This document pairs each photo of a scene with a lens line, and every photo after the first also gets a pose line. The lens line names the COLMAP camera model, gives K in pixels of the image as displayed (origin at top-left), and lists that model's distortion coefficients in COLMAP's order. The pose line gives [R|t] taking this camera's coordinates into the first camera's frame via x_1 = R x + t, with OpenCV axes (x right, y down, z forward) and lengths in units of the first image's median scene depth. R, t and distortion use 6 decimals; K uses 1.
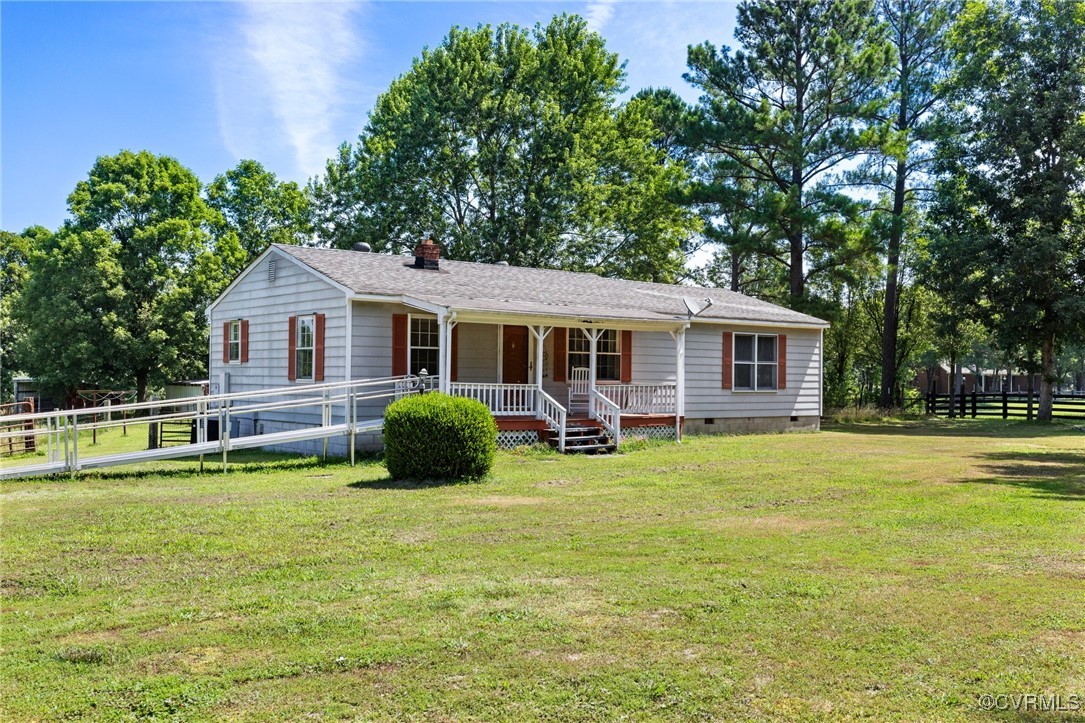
lens RADIAL K [[1082.8, 0, 542.6], [0, 1082.8, 364.1], [0, 0, 1]] dist [-0.001172, 0.000000]
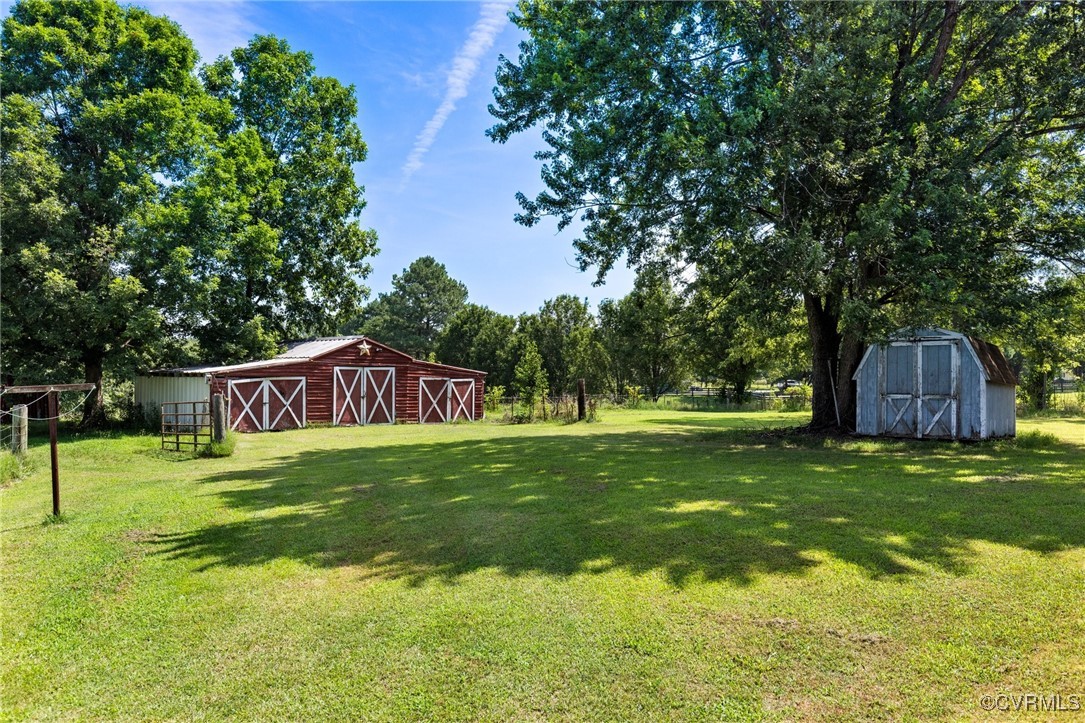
lens RADIAL K [[878.5, 0, 542.5], [0, 878.5, 362.9], [0, 0, 1]] dist [0.007895, -0.004439]
pose [[0.992859, -0.001233, 0.119286, -0.189419], [0.002721, 0.999920, -0.012317, 0.019325], [-0.119261, 0.012554, 0.992784, 0.505354]]
